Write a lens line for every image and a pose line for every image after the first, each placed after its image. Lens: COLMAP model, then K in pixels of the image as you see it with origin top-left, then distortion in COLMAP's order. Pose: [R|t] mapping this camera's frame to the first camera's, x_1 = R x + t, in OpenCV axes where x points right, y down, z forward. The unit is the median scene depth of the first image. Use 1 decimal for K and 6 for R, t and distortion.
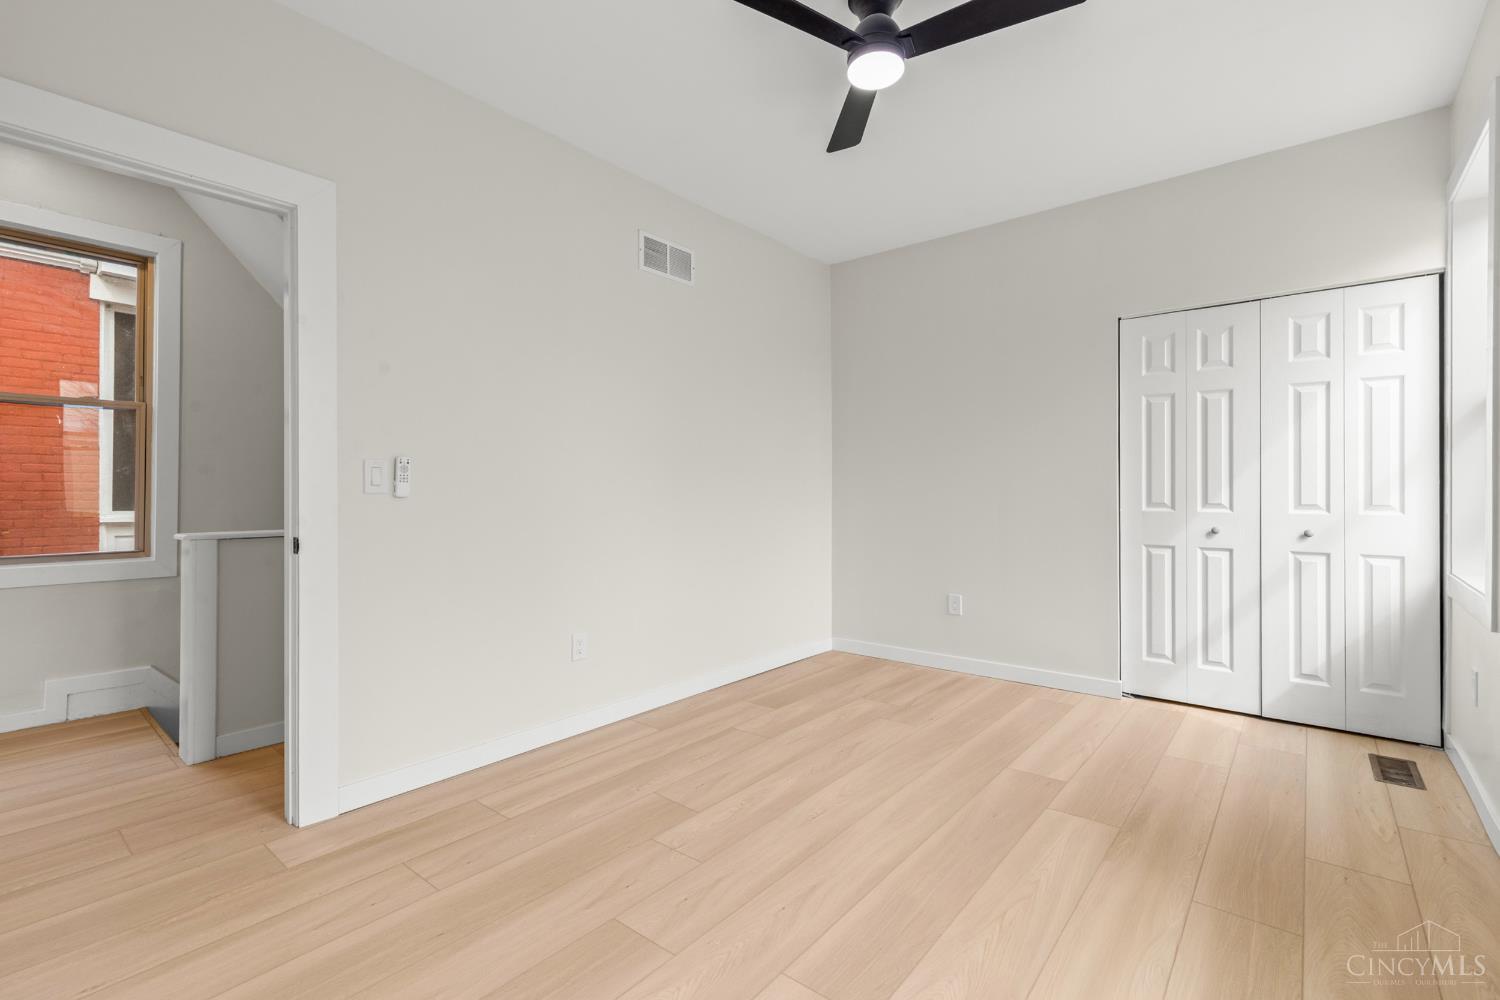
lens RADIAL K [[672.9, 0, 743.0], [0, 672.9, 491.6], [0, 0, 1]] dist [0.009274, -0.000090]
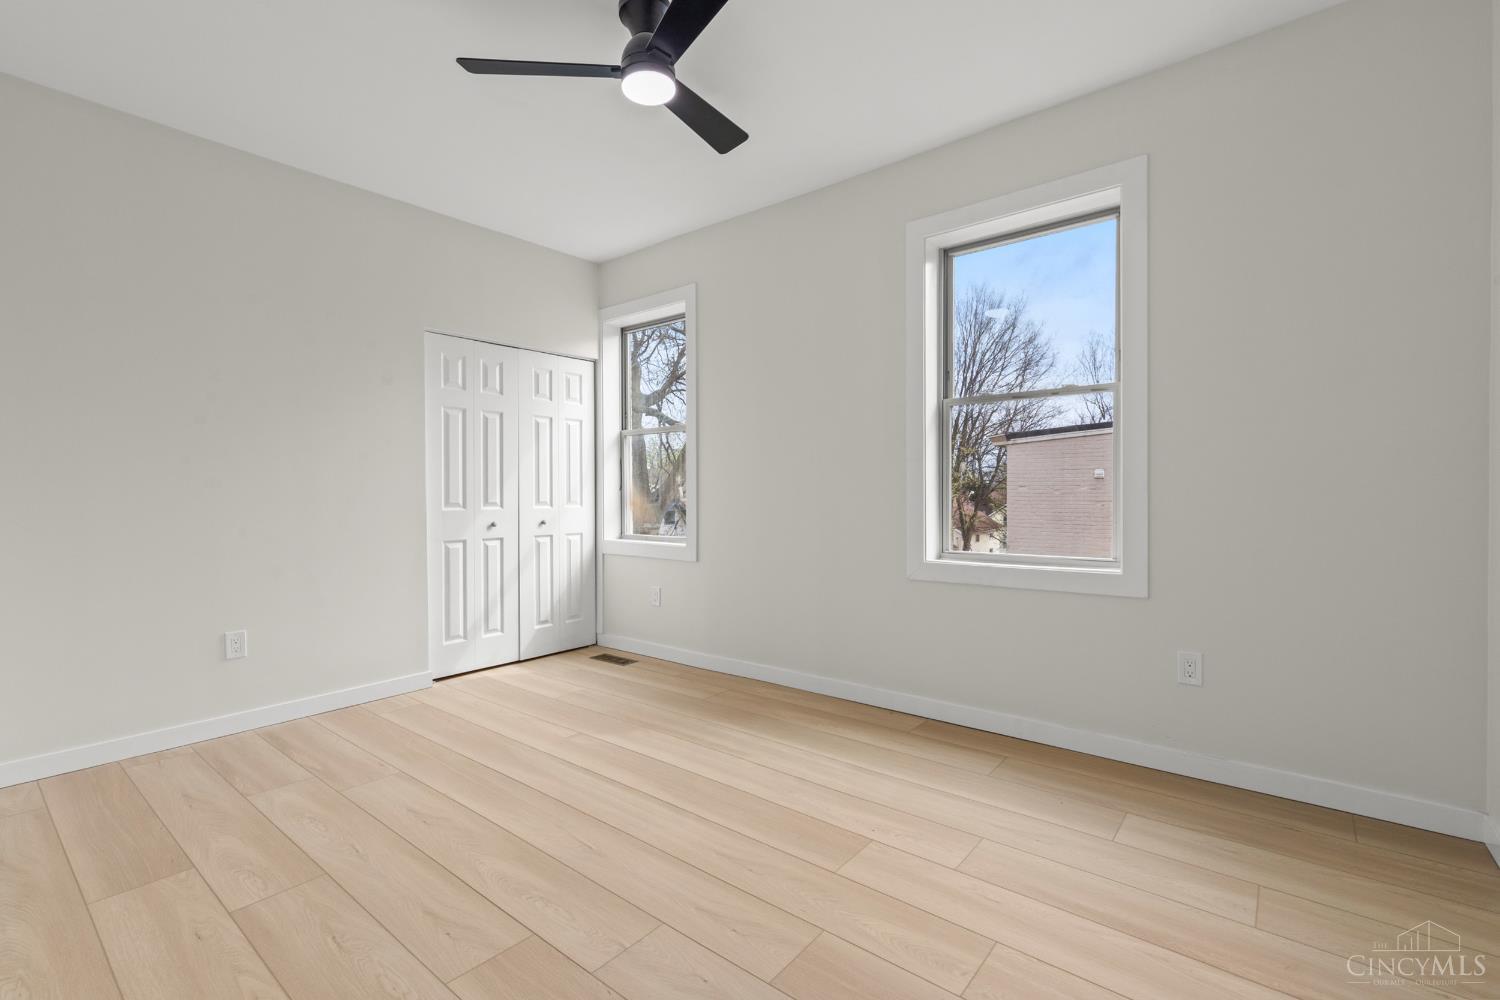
lens RADIAL K [[672.9, 0, 756.0], [0, 672.9, 502.4], [0, 0, 1]] dist [0.009274, -0.000090]
pose [[-0.004226, -0.018128, 0.999827, -0.544749], [0.002479, 0.999832, 0.018138, -0.003854], [-0.999988, 0.002555, -0.004180, 0.522601]]
